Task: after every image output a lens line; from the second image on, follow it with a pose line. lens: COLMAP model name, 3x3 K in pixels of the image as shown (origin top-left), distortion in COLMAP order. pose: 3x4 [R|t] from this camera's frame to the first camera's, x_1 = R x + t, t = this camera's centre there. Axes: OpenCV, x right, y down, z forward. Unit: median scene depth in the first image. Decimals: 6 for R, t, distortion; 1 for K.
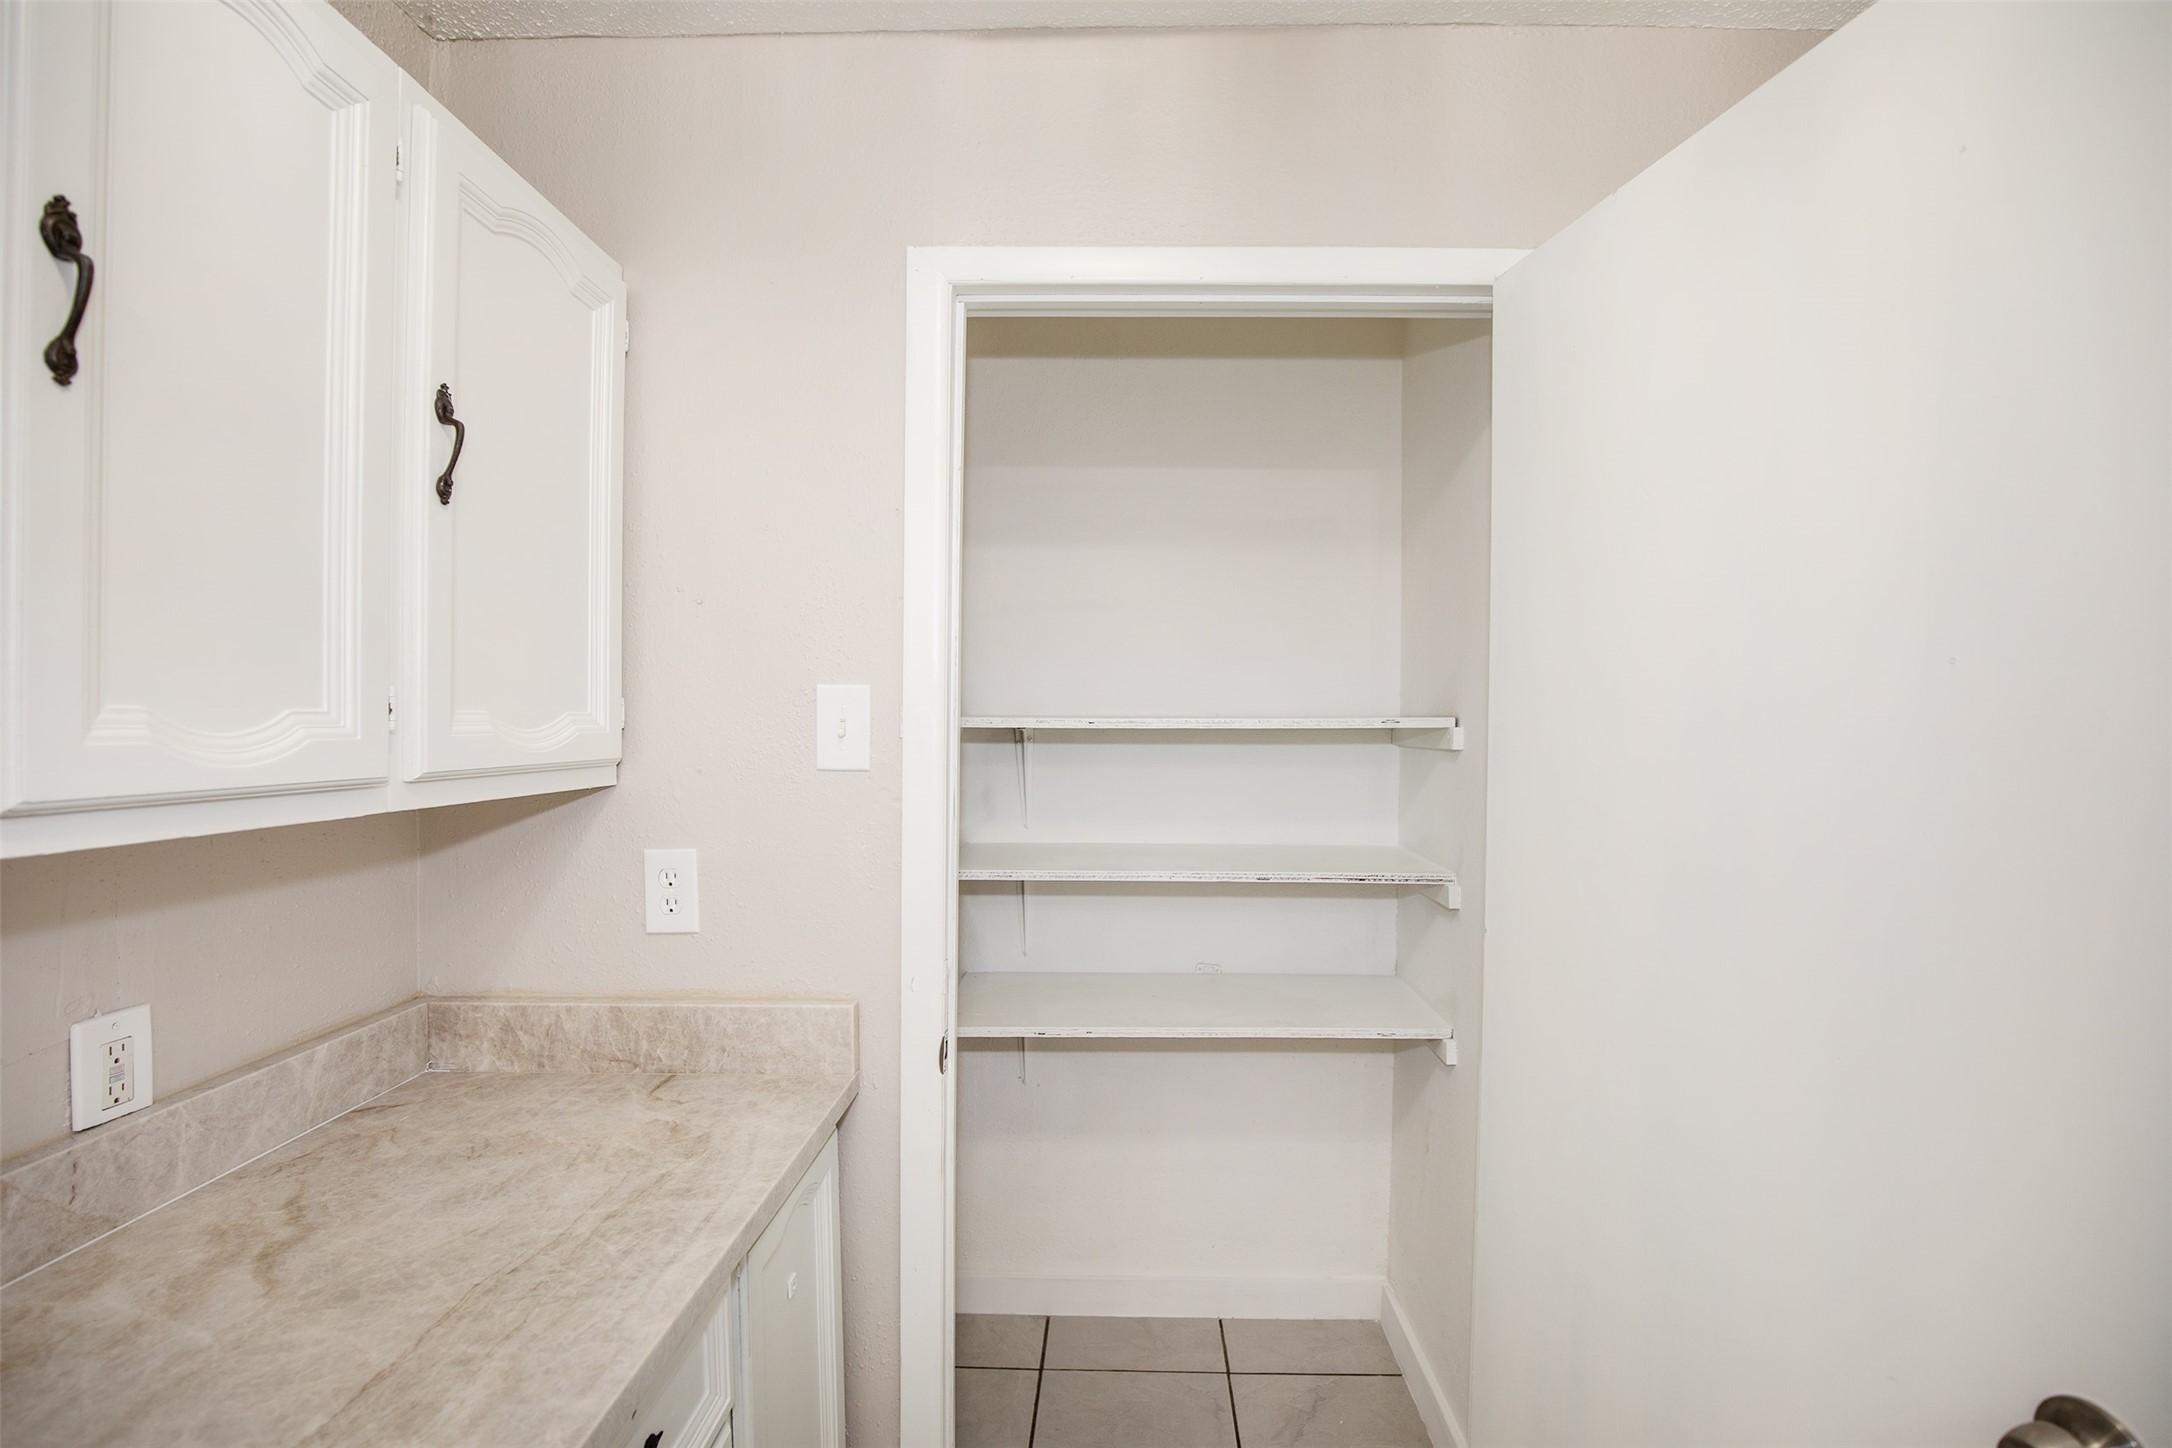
lens RADIAL K [[992.0, 0, 1100.0], [0, 992.0, 725.1], [0, 0, 1]] dist [-0.023989, 0.001230]
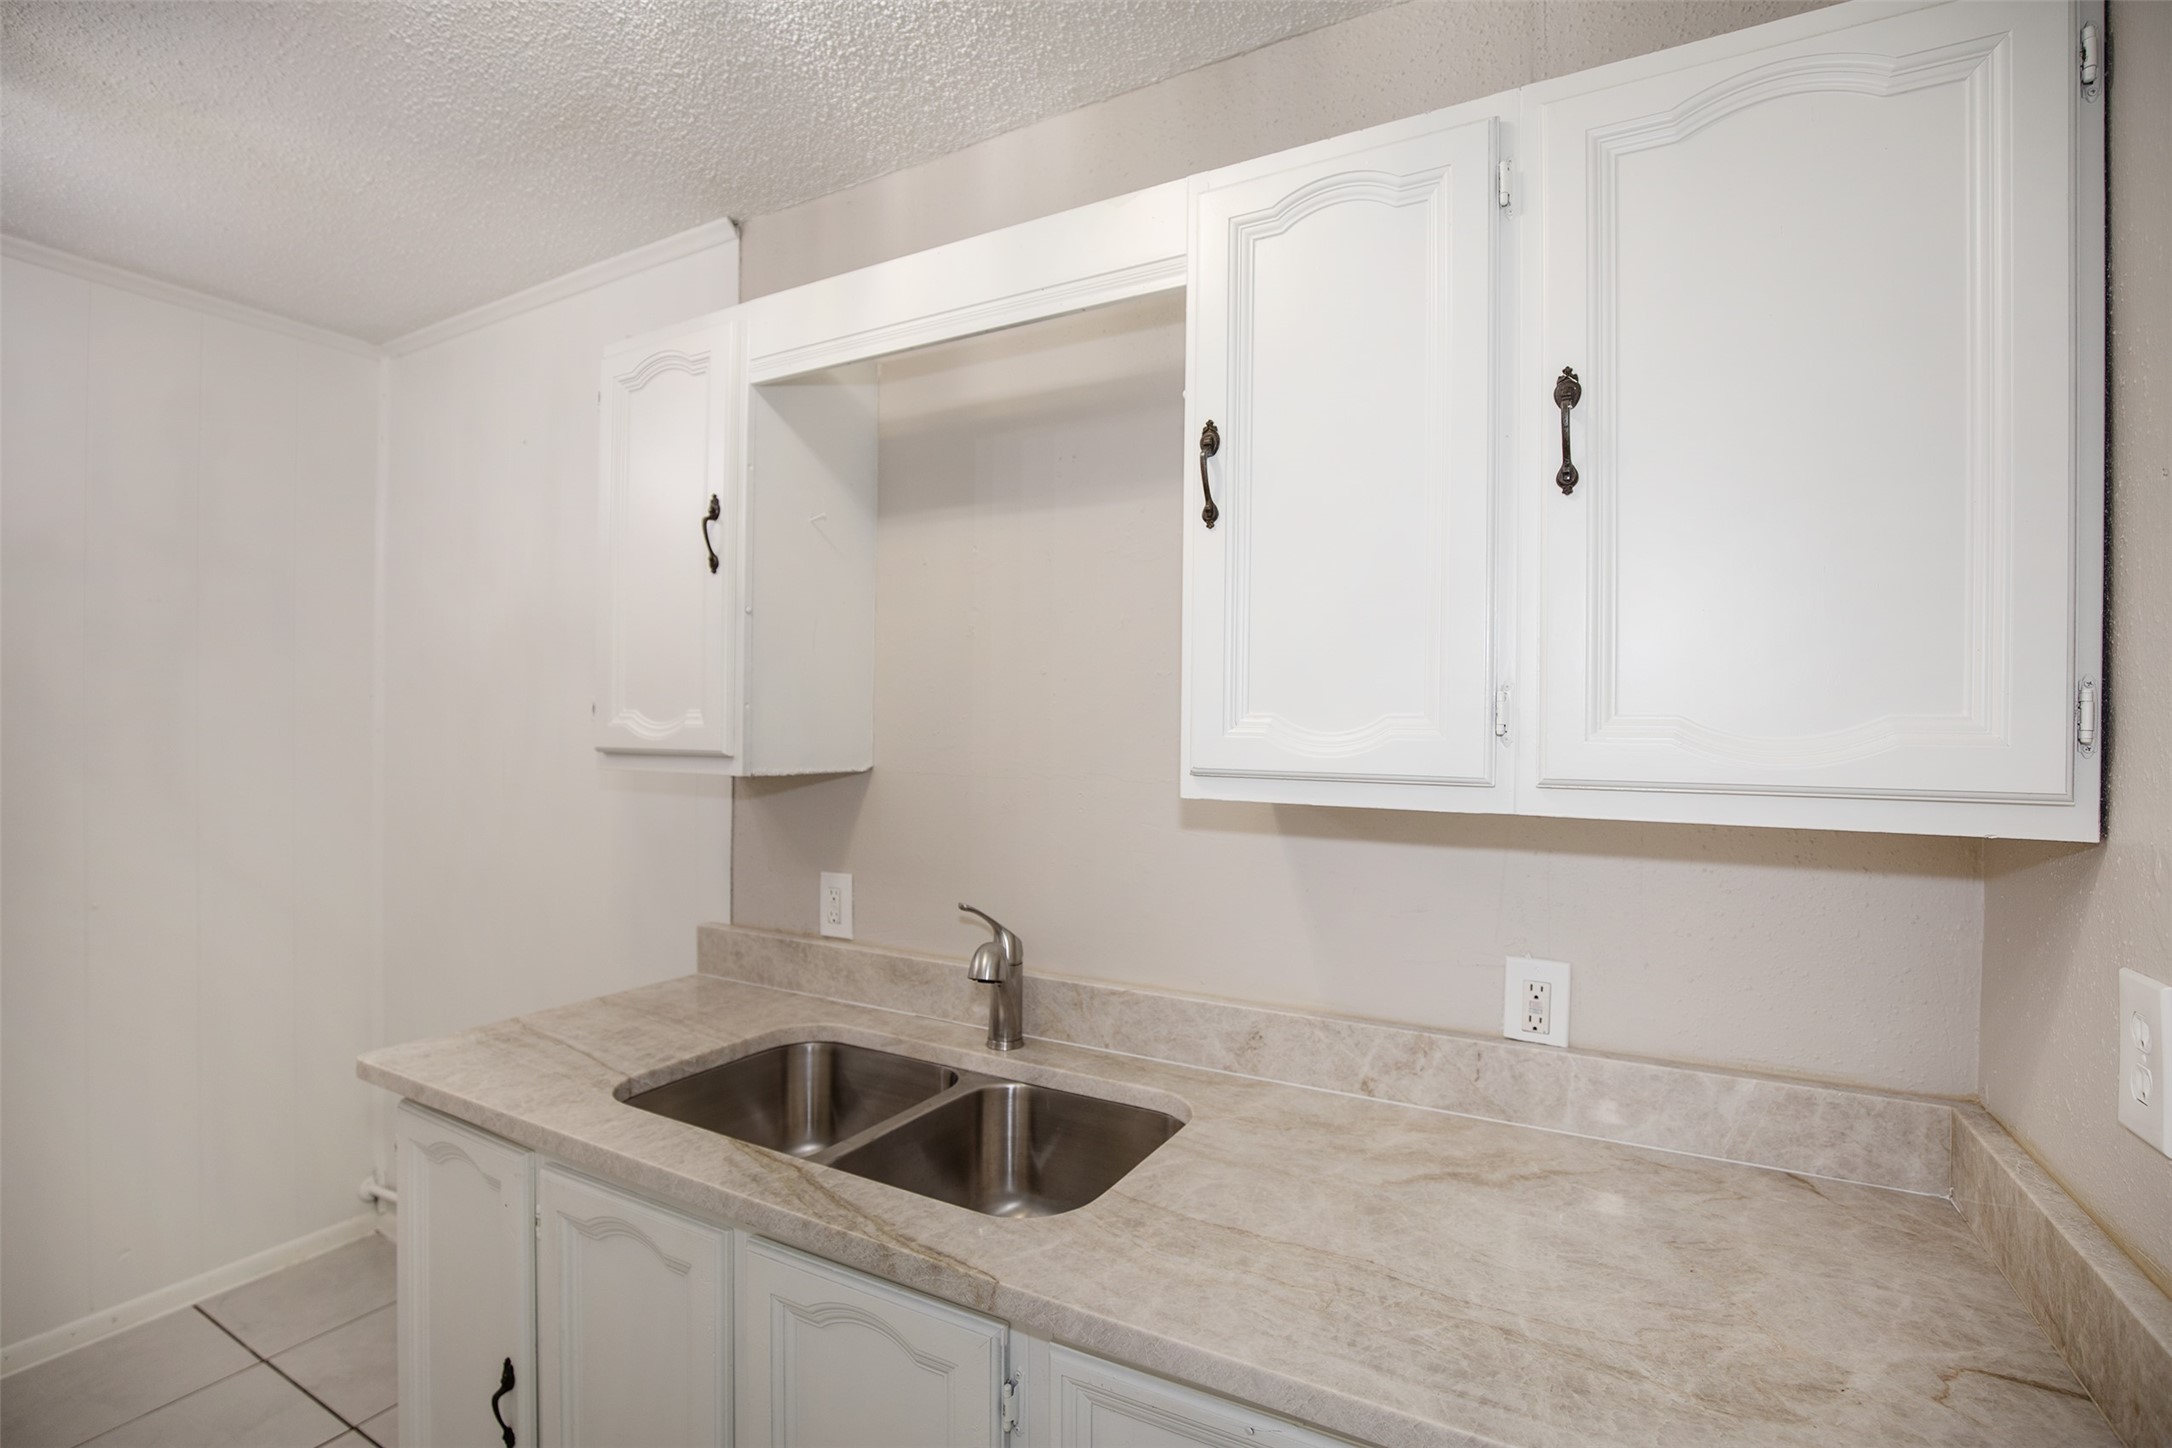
lens RADIAL K [[992.0, 0, 1096.9], [0, 992.0, 723.3], [0, 0, 1]] dist [-0.023989, 0.001230]
pose [[-0.455730, -0.008906, -0.890073, 0.375252], [-0.016455, 0.999863, -0.001580, 0.002191], [0.889966, 0.013926, -0.455815, 1.032312]]
